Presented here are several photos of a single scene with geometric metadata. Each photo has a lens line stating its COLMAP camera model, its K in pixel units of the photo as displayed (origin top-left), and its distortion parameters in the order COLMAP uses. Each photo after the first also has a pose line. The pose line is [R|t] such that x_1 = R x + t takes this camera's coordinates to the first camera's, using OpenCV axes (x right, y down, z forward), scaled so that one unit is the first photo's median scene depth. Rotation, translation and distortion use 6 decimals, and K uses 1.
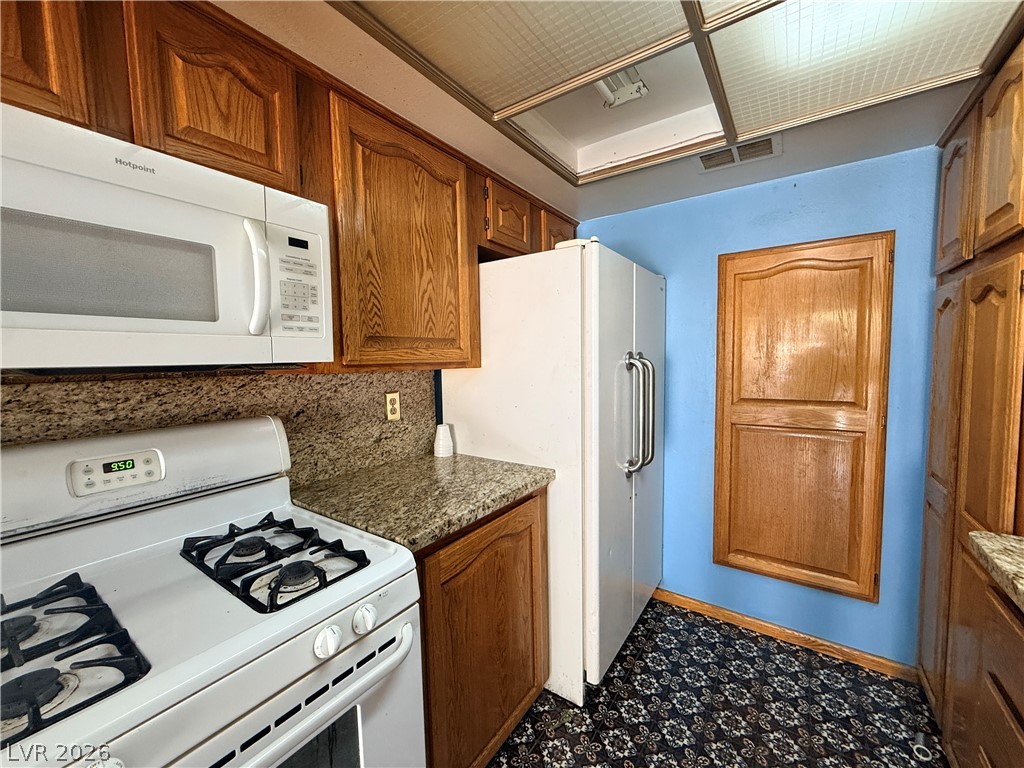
lens RADIAL K [[407.0, 0, 508.3], [0, 407.0, 390.4], [0, 0, 1]] dist [-0.001272, 0.000245]
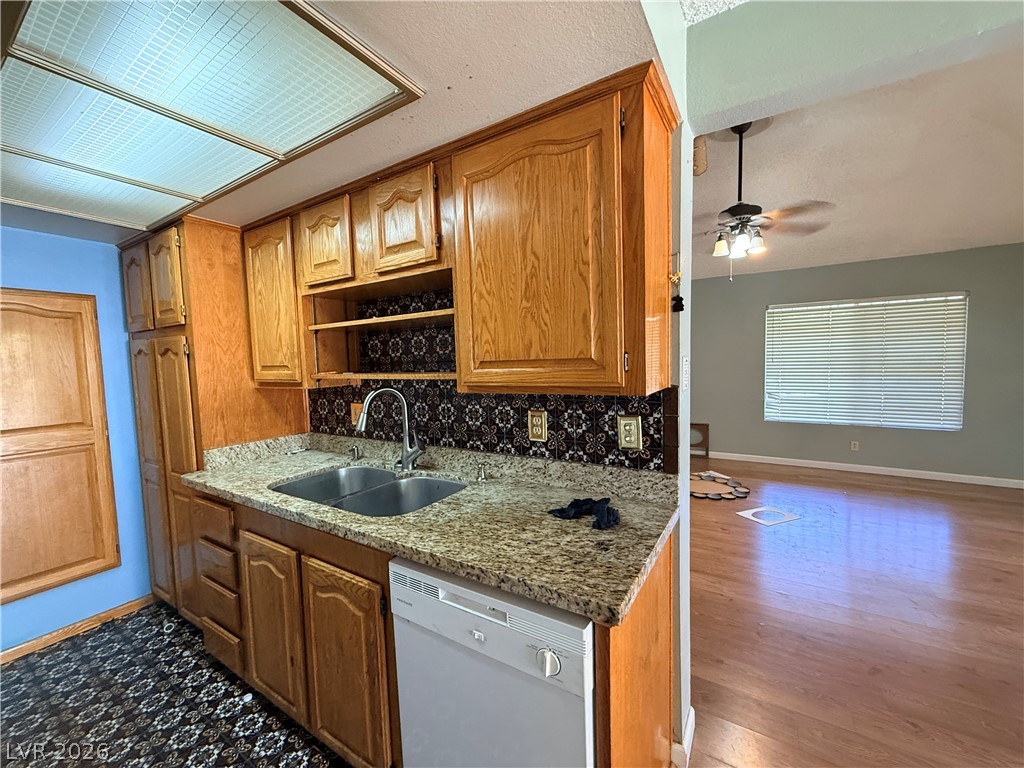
lens RADIAL K [[407.0, 0, 510.4], [0, 407.0, 382.1], [0, 0, 1]] dist [-0.001272, 0.000245]
pose [[-0.056799, -0.035215, 0.997764, -0.552167], [0.103768, 0.993757, 0.040980, -0.010169], [-0.992978, 0.105863, -0.052790, -0.320293]]
